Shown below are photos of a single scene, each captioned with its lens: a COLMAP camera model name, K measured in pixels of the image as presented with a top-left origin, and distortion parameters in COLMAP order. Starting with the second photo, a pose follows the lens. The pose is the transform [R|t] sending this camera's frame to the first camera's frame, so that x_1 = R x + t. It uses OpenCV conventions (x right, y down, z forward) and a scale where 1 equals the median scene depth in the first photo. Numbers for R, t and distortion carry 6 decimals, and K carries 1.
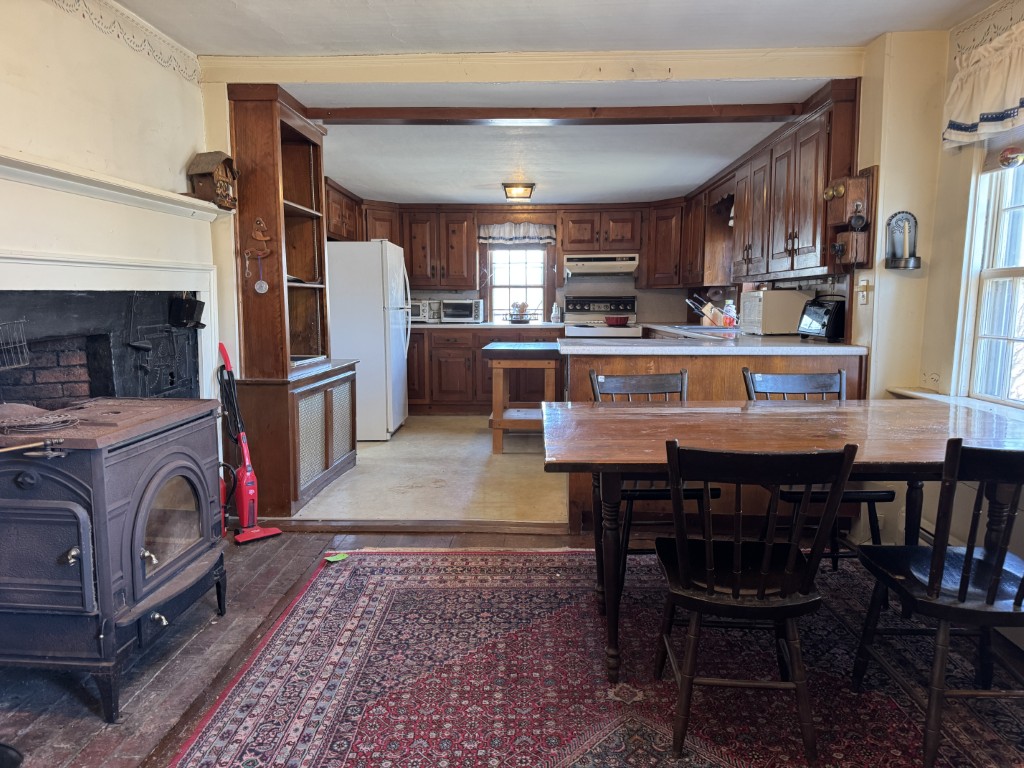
lens RADIAL K [[717.9, 0, 512.0], [0, 717.9, 384.0], [0, 0, 1]] dist [0.119867, -0.170228]
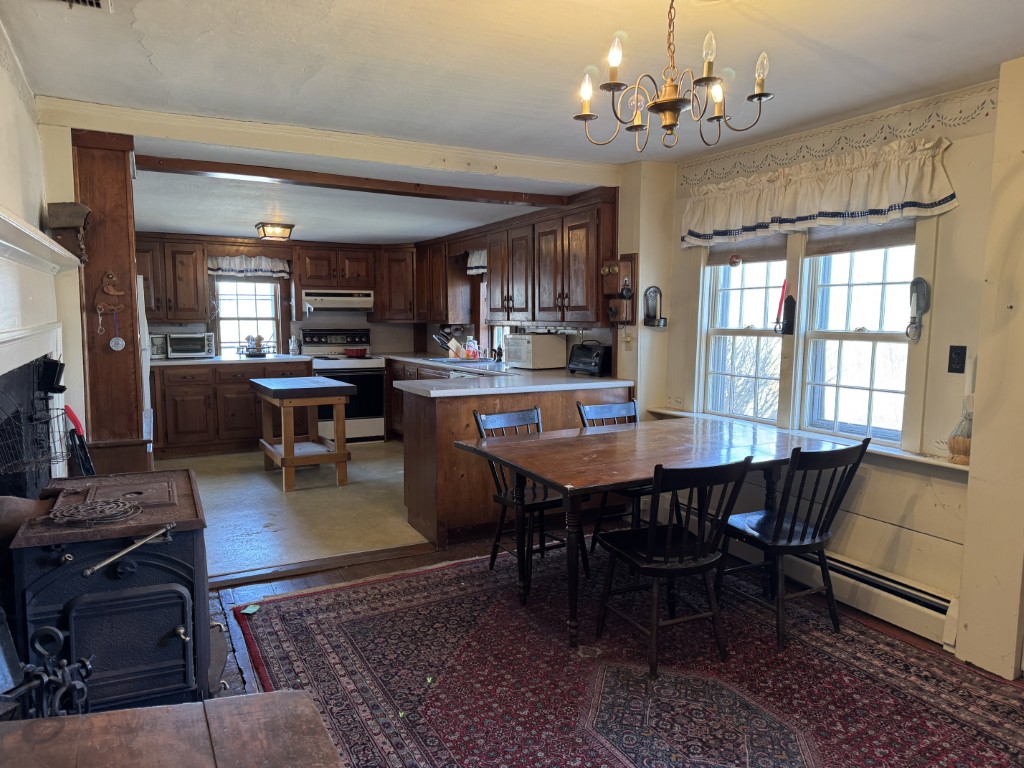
lens RADIAL K [[717.9, 0, 512.0], [0, 717.9, 384.0], [0, 0, 1]] dist [0.119867, -0.170228]
pose [[0.867367, -0.047170, 0.495429, -0.368990], [0.056536, 0.998393, -0.003922, -0.047831], [-0.494448, 0.031412, 0.868640, -0.077825]]
